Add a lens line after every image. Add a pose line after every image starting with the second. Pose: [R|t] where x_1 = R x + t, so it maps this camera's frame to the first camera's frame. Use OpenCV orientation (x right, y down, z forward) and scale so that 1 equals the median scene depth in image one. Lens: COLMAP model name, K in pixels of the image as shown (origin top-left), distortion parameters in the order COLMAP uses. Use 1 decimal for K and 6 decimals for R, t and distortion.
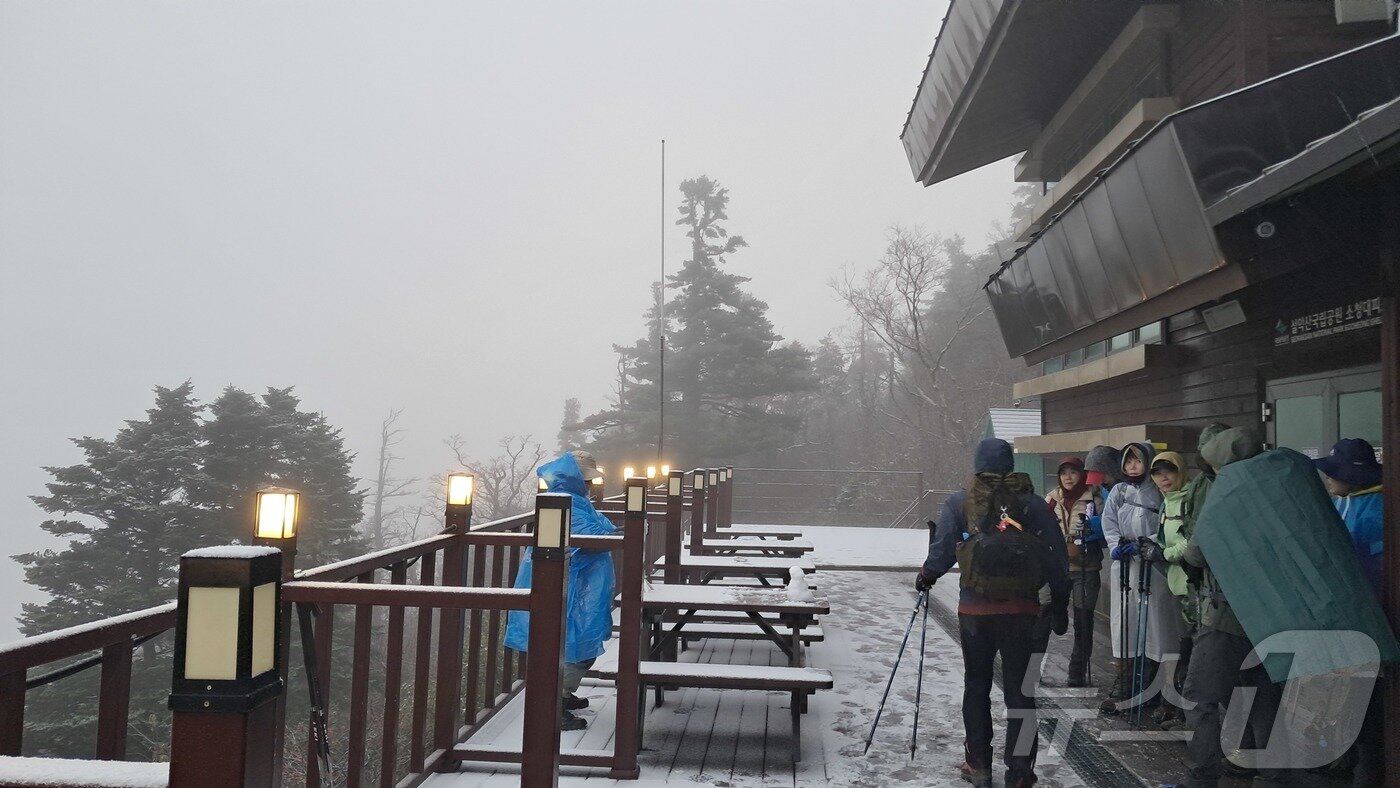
lens RADIAL K [[1117.0, 0, 727.0], [0, 1117.0, 381.4], [0, 0, 1]] dist [0.028825, -0.053472]
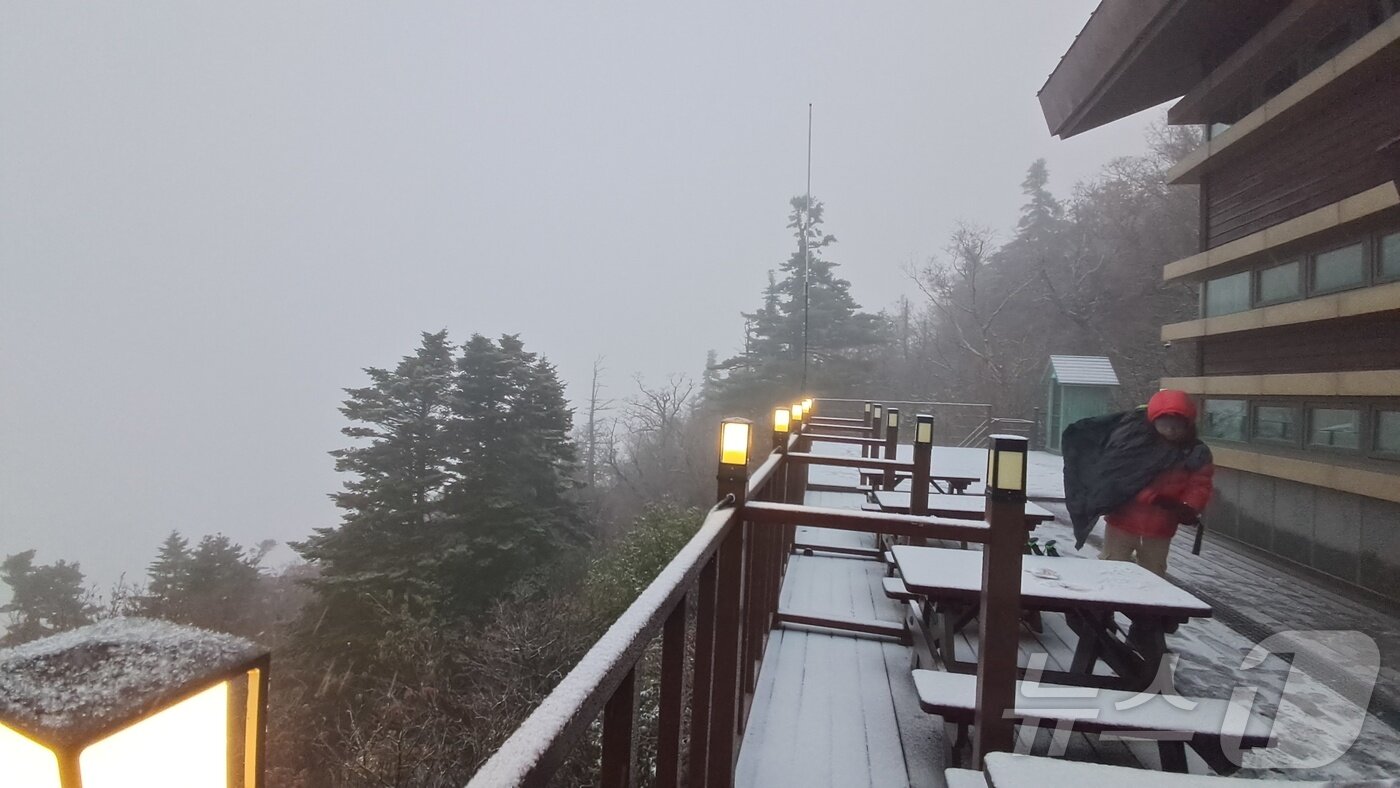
lens RADIAL K [[661.1, 0, 695.5], [0, 661.1, 387.3], [0, 0, 1]] dist [0.003965, 0.000325]
pose [[0.987686, 0.017700, -0.155448, -0.036134], [-0.007161, 0.997653, 0.068100, 0.010791], [0.156288, -0.066148, 0.985494, 0.178609]]
